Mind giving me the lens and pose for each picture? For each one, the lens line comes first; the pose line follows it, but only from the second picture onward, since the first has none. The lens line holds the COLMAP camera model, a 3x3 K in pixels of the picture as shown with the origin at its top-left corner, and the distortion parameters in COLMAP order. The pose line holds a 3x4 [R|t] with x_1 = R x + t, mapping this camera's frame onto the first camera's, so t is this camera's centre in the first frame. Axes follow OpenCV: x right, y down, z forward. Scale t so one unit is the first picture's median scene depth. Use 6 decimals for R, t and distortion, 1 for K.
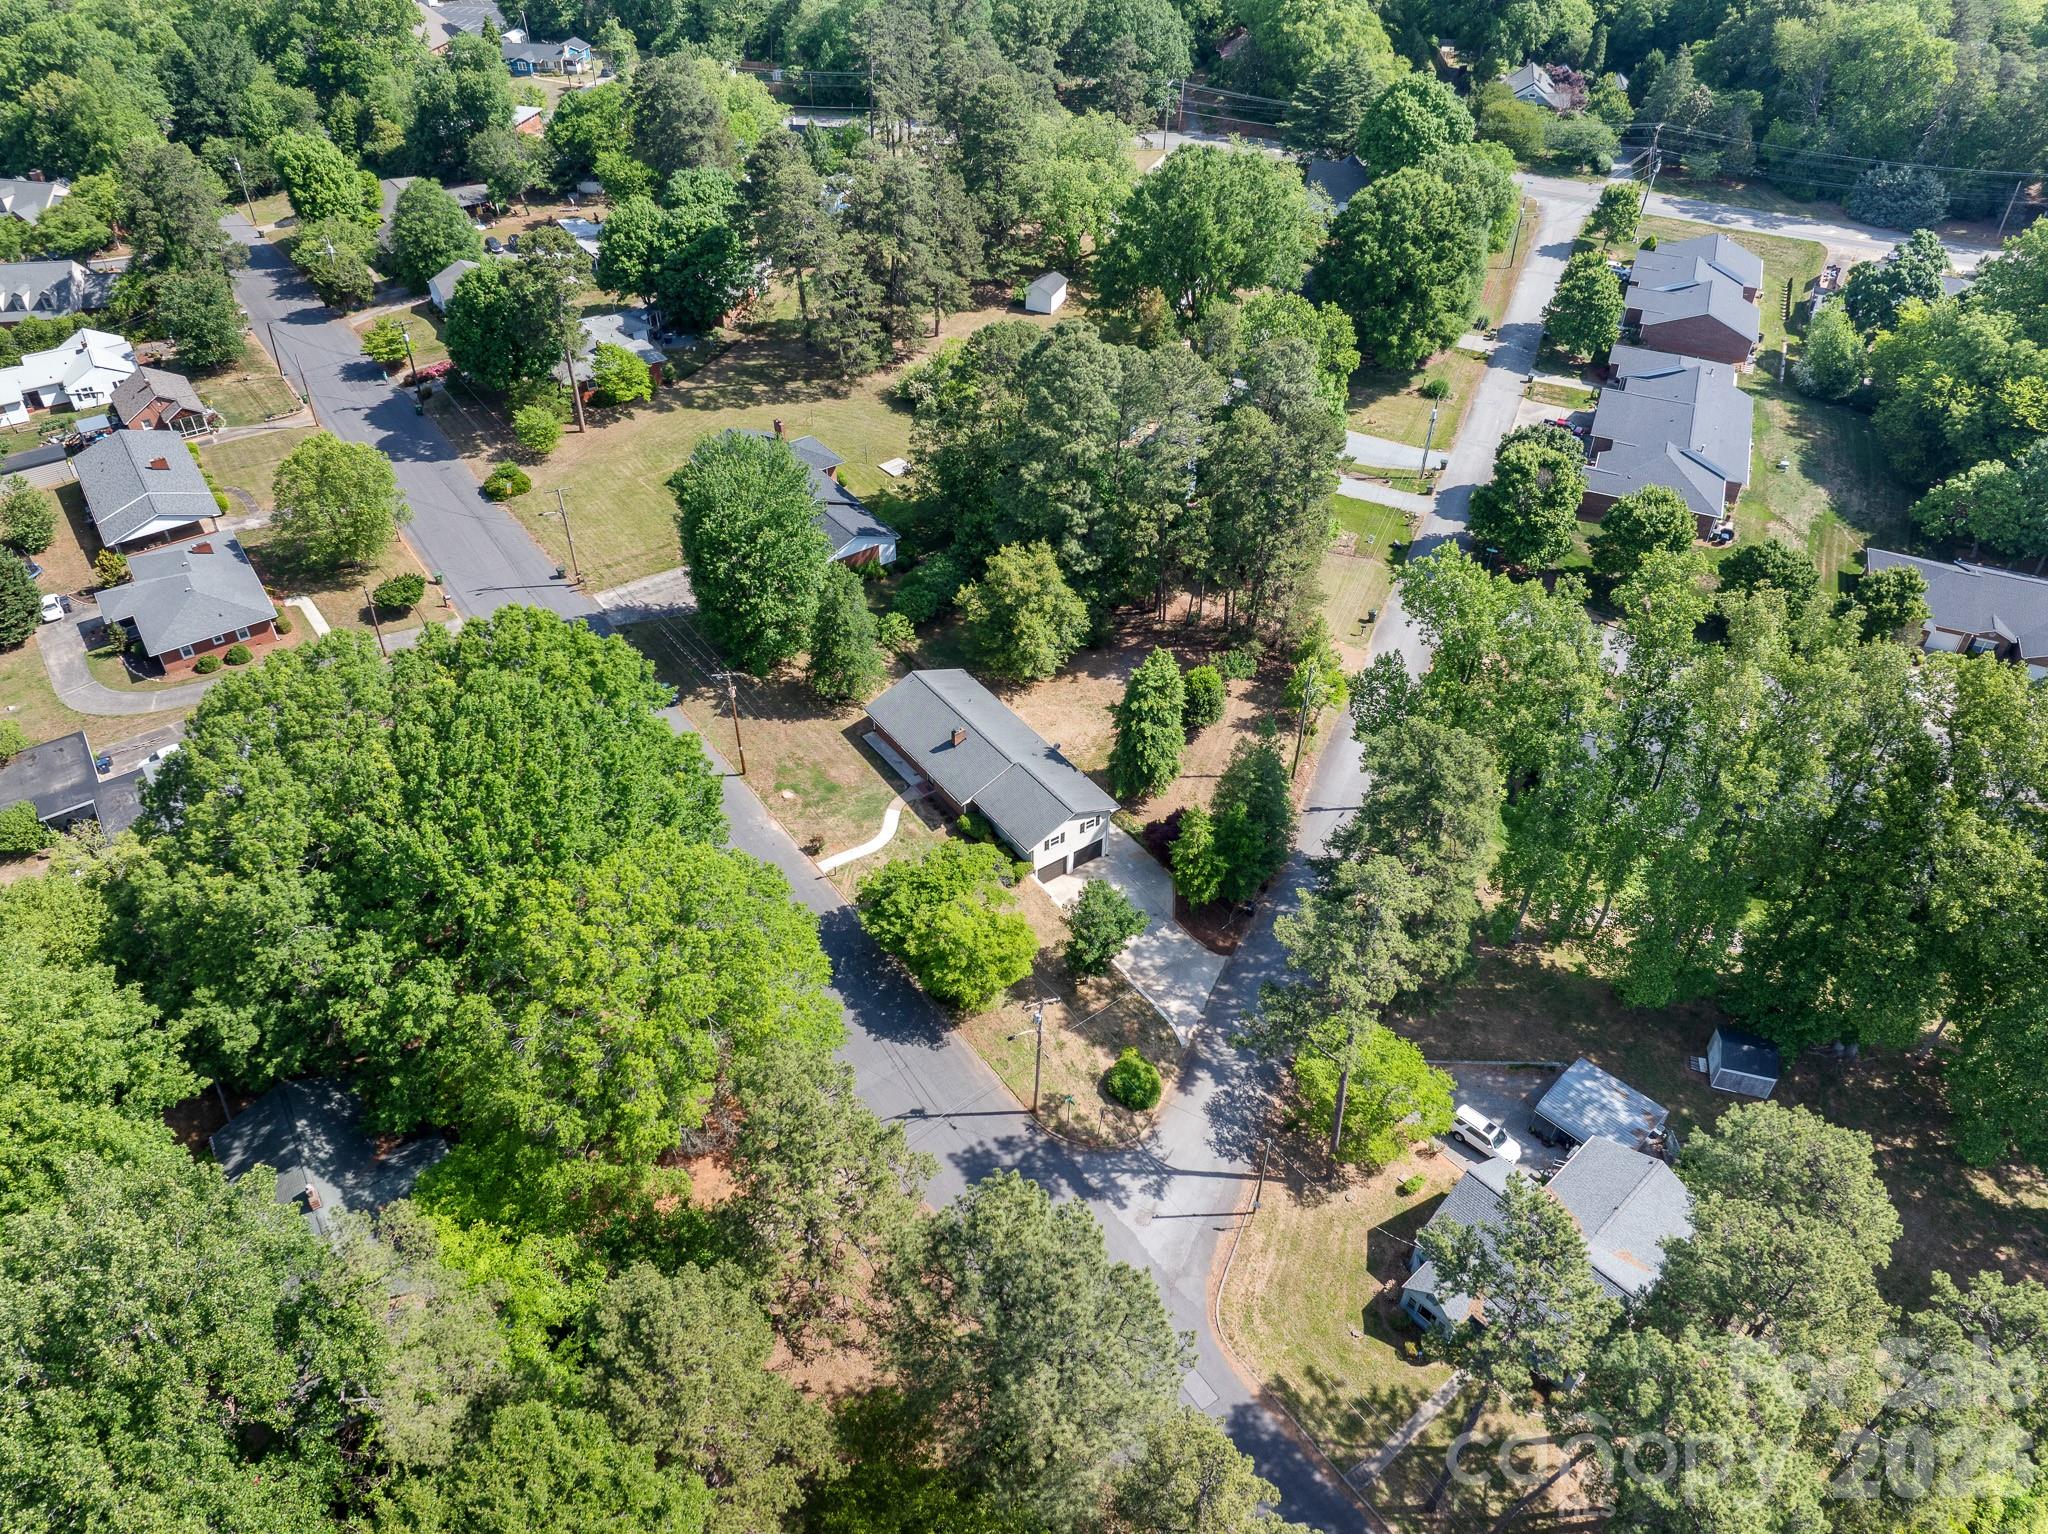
lens RADIAL K [[1434.8, 0, 1024.0], [0, 1434.8, 767.0], [0, 0, 1]] dist [-0.031709, 0.002248]
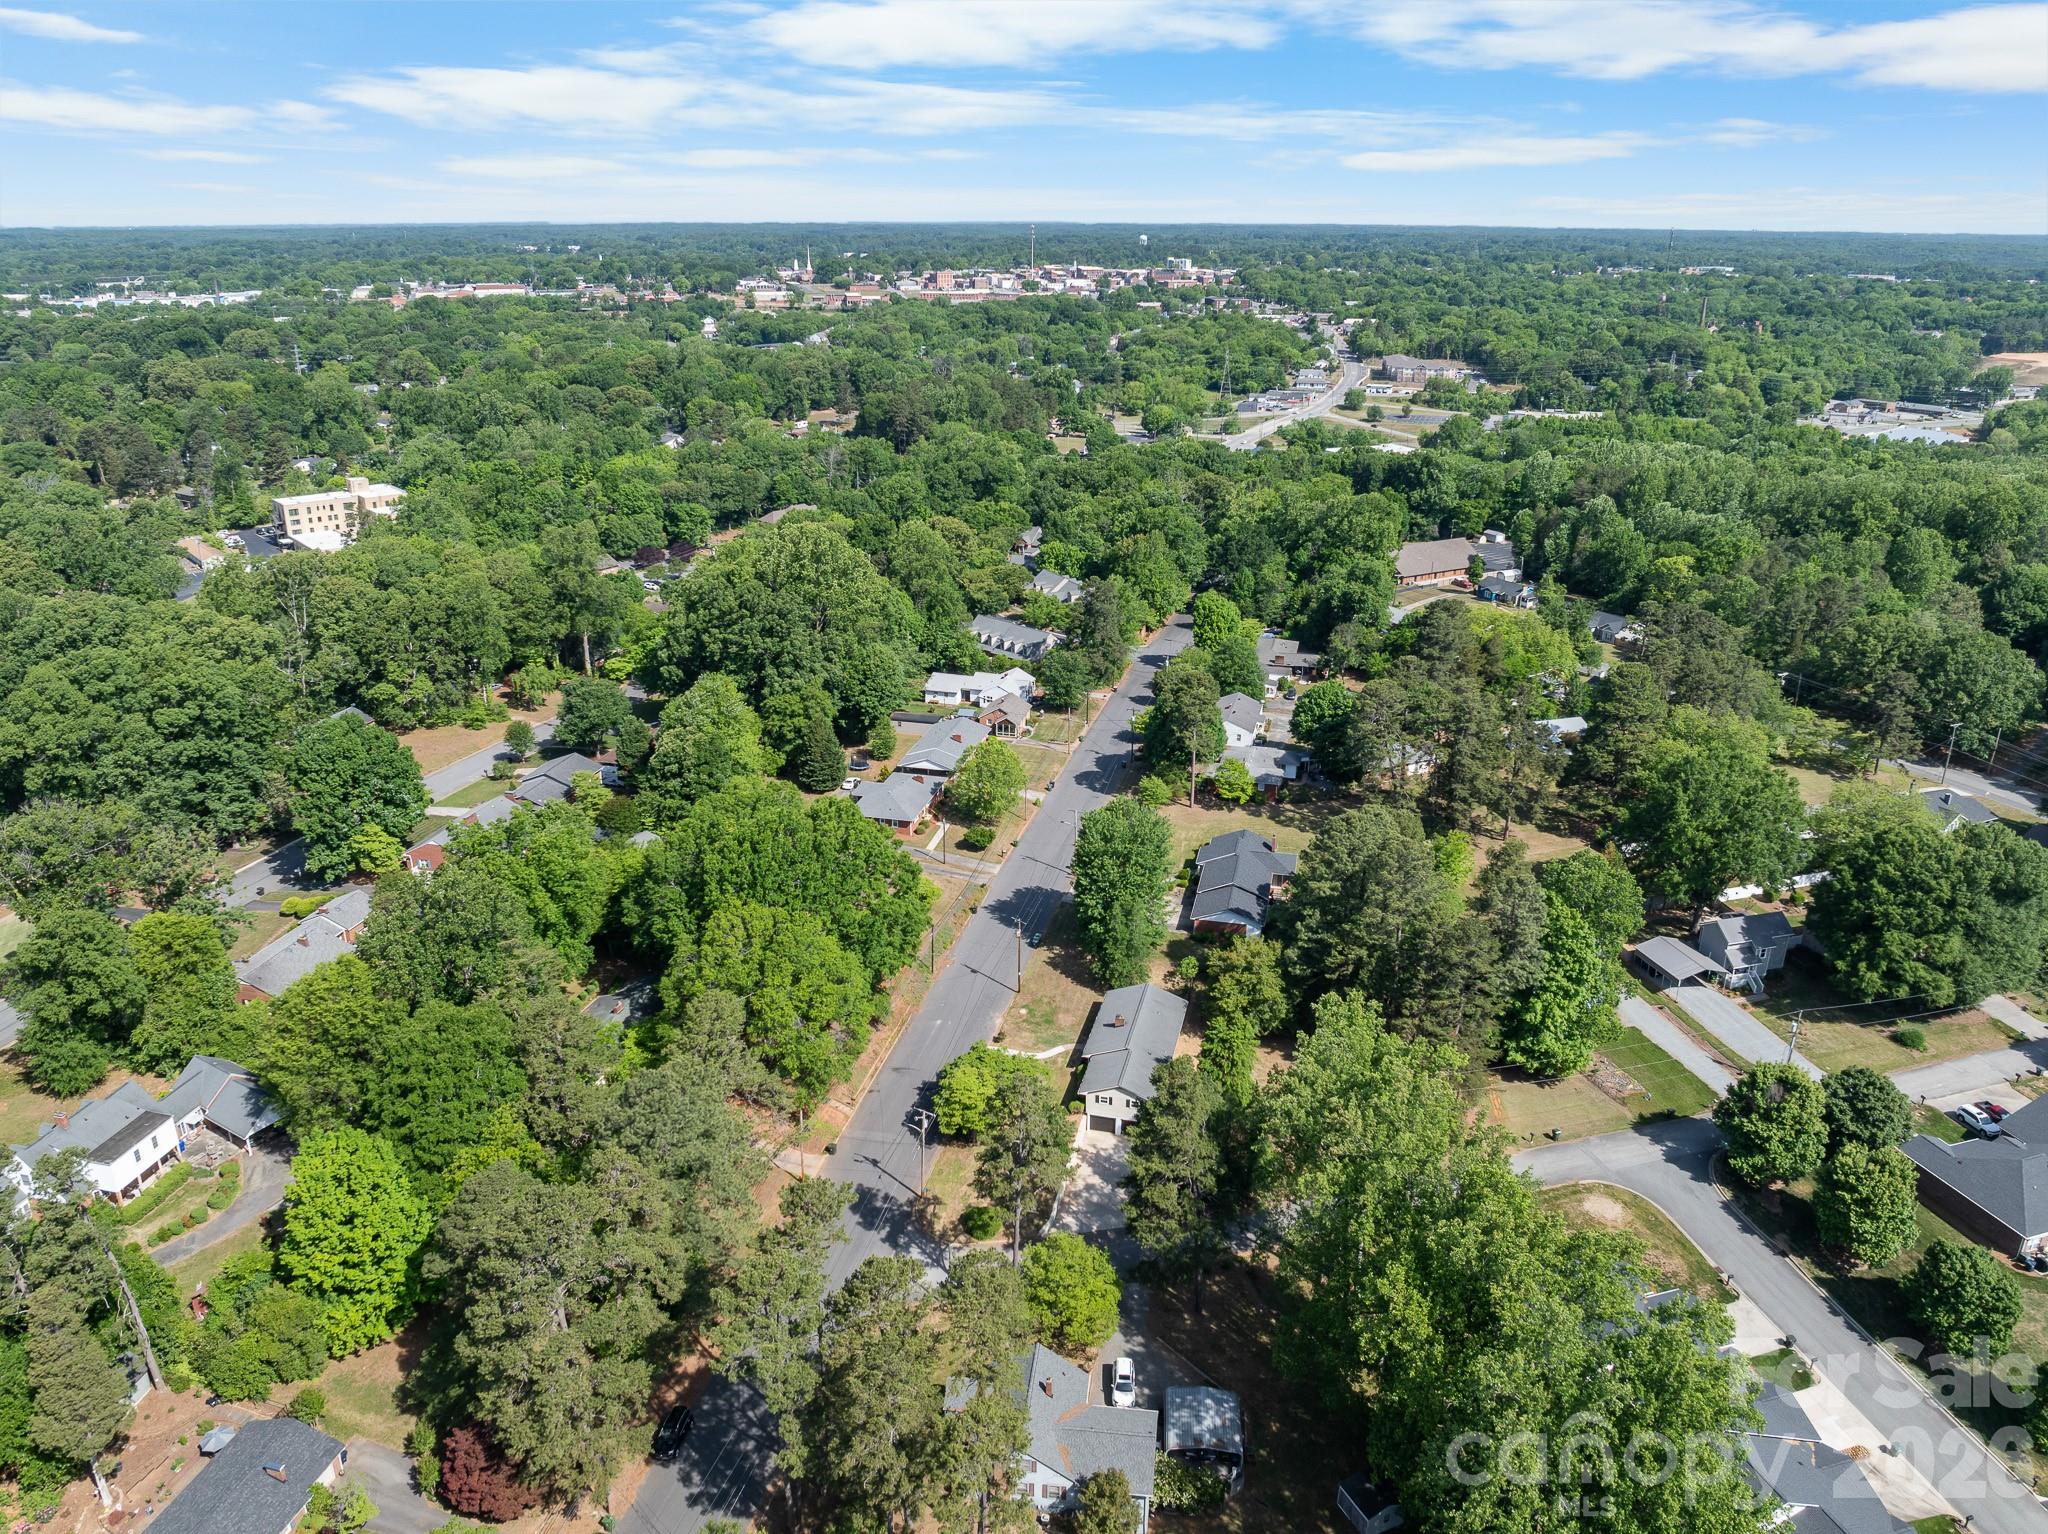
lens RADIAL K [[1434.8, 0, 1024.0], [0, 1434.8, 767.0], [0, 0, 1]] dist [-0.031709, 0.002248]
pose [[0.646475, 0.268096, -0.714279, 1.015440], [-0.486209, 0.866253, -0.114917, -0.037217], [0.587938, 0.421580, 0.690362, -0.190760]]
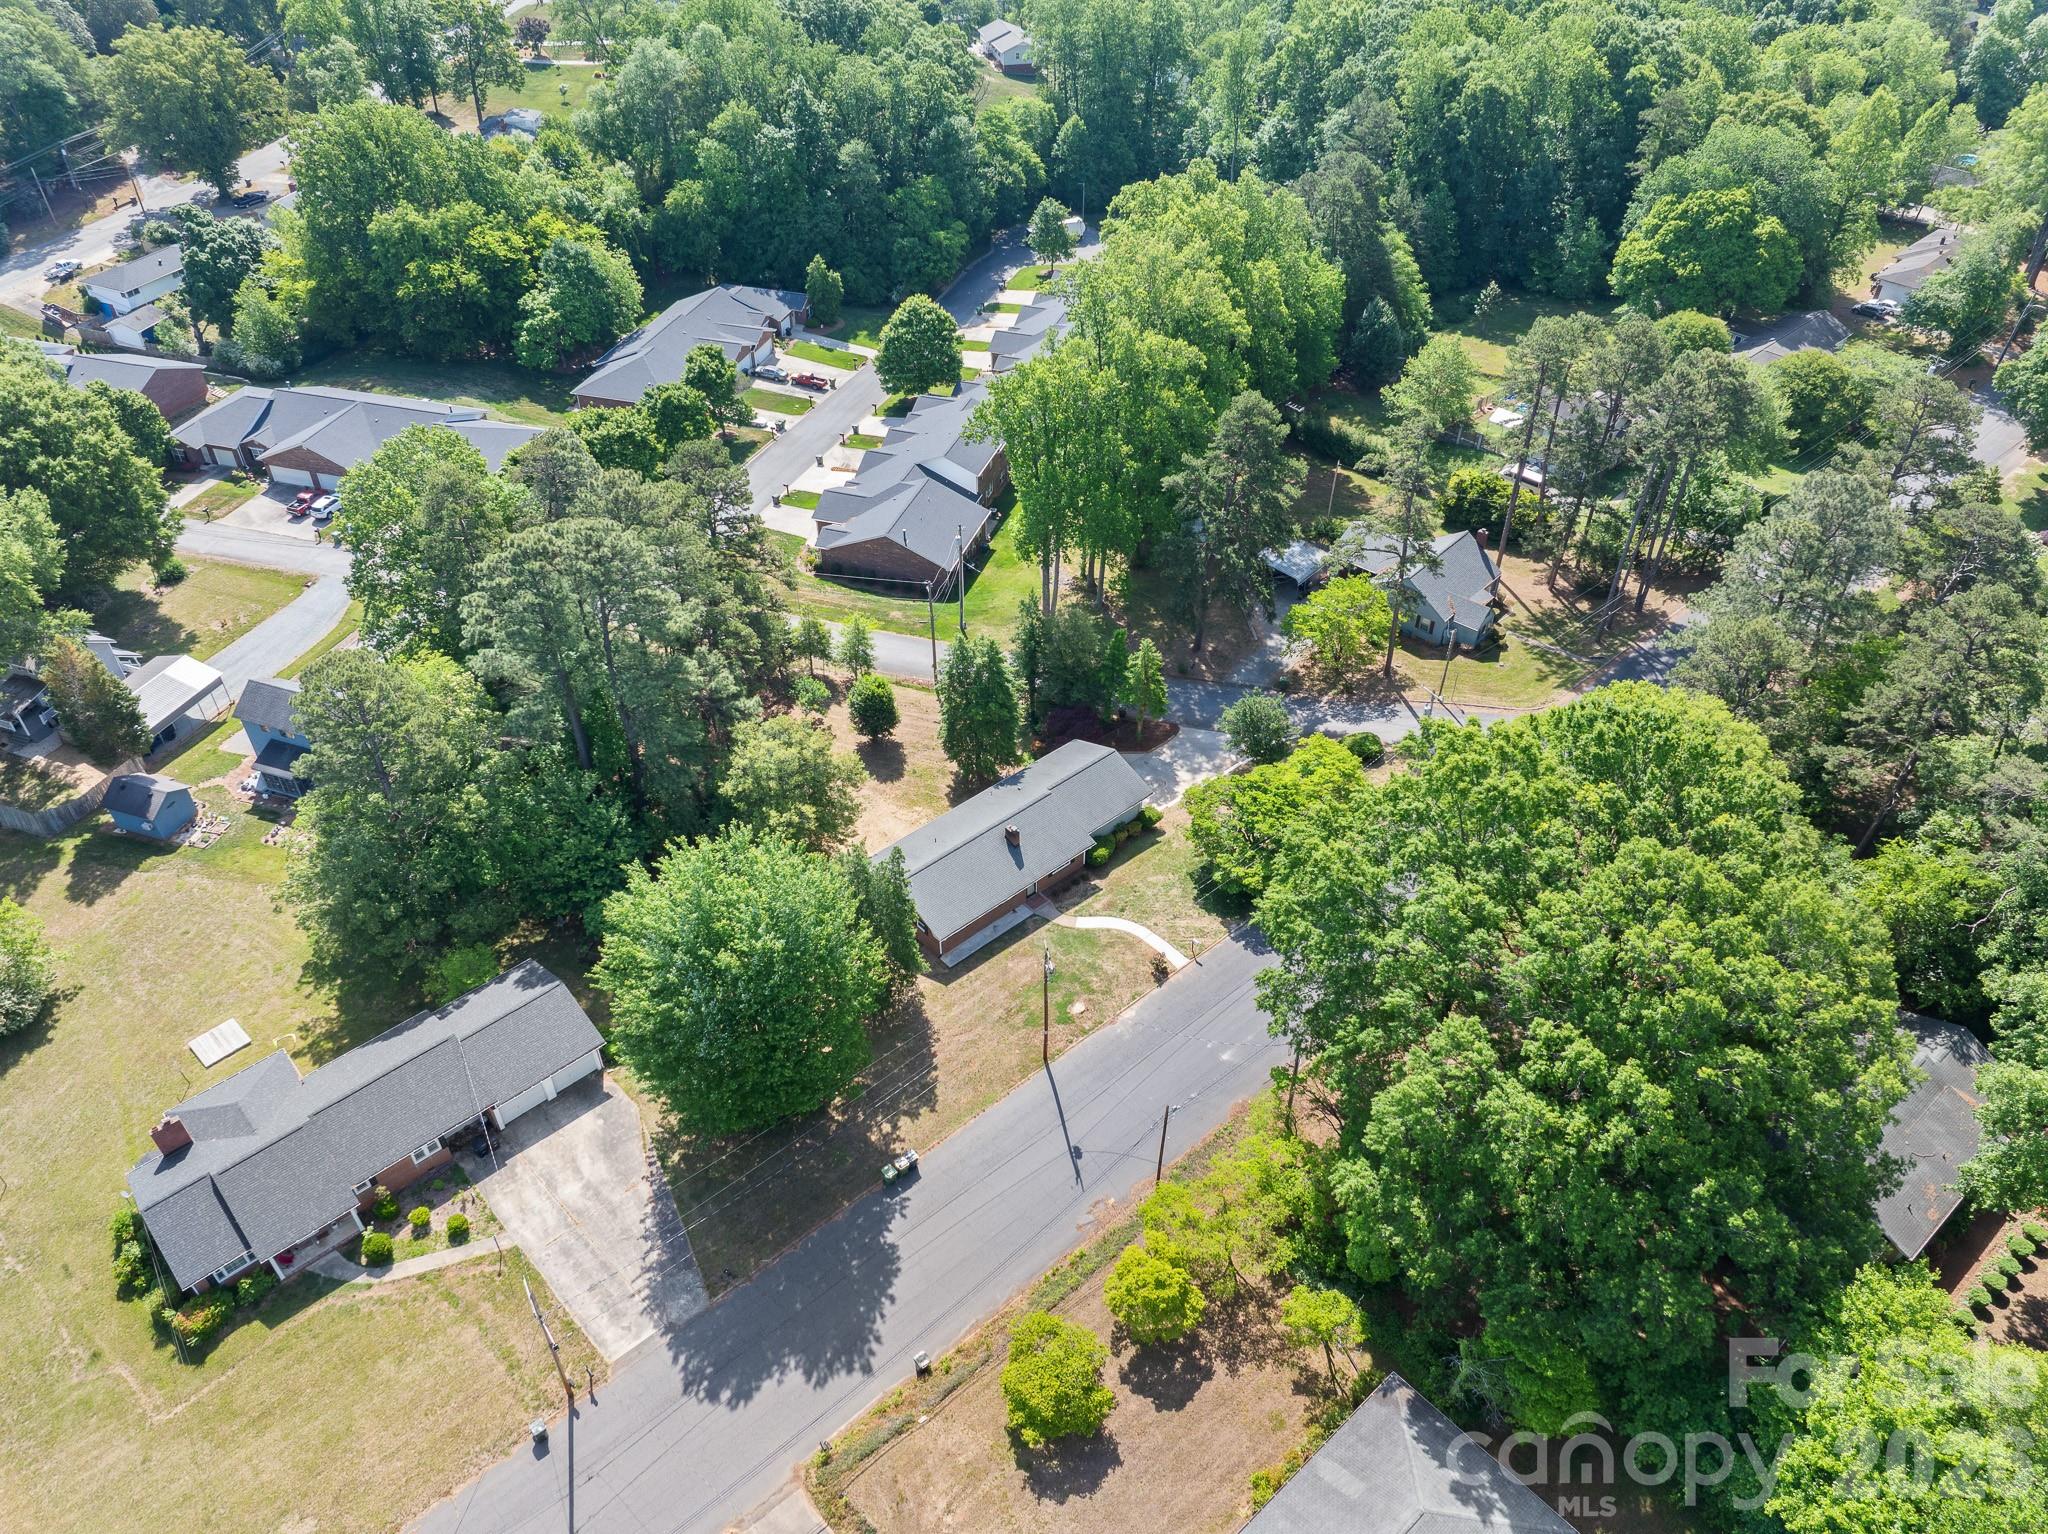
lens RADIAL K [[1434.8, 0, 1024.0], [0, 1434.8, 767.0], [0, 0, 1]] dist [-0.031709, 0.002248]
pose [[-0.106597, -0.644020, 0.757546, -0.840160], [0.633370, 0.543330, 0.551030, -0.642284], [-0.766472, 0.538545, 0.349986, 0.777649]]
